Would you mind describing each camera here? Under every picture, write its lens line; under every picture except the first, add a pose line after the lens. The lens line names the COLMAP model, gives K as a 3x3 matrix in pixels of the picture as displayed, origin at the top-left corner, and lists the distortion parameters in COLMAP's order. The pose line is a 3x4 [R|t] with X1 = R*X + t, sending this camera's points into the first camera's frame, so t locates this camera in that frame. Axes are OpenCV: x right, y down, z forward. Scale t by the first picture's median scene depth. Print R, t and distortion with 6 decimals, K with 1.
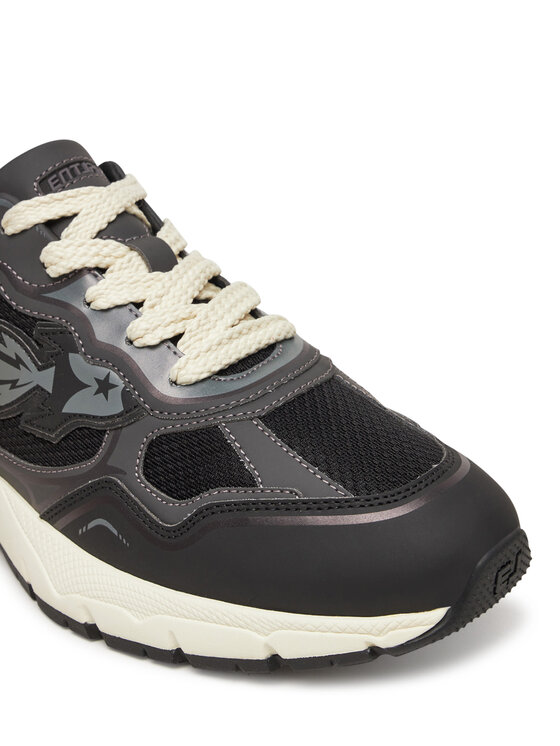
lens RADIAL K [[1688.0, 0, 282.5], [0, 1688.0, 372.4], [0, 0, 1]] dist [-0.090466, 0.000000]
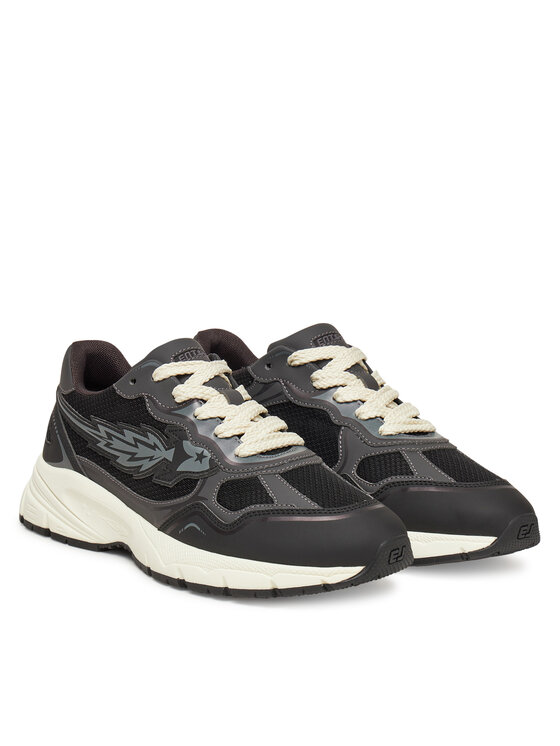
lens RADIAL K [[2109.4, 0, 279.3], [0, 2109.4, 372.9], [0, 0, 1]] dist [0.020695, 0.000000]
pose [[0.995330, 0.077544, -0.057486, 0.113315], [-0.088195, 0.972614, -0.215045, 0.421730], [0.039236, 0.219111, 0.974911, -1.347520]]
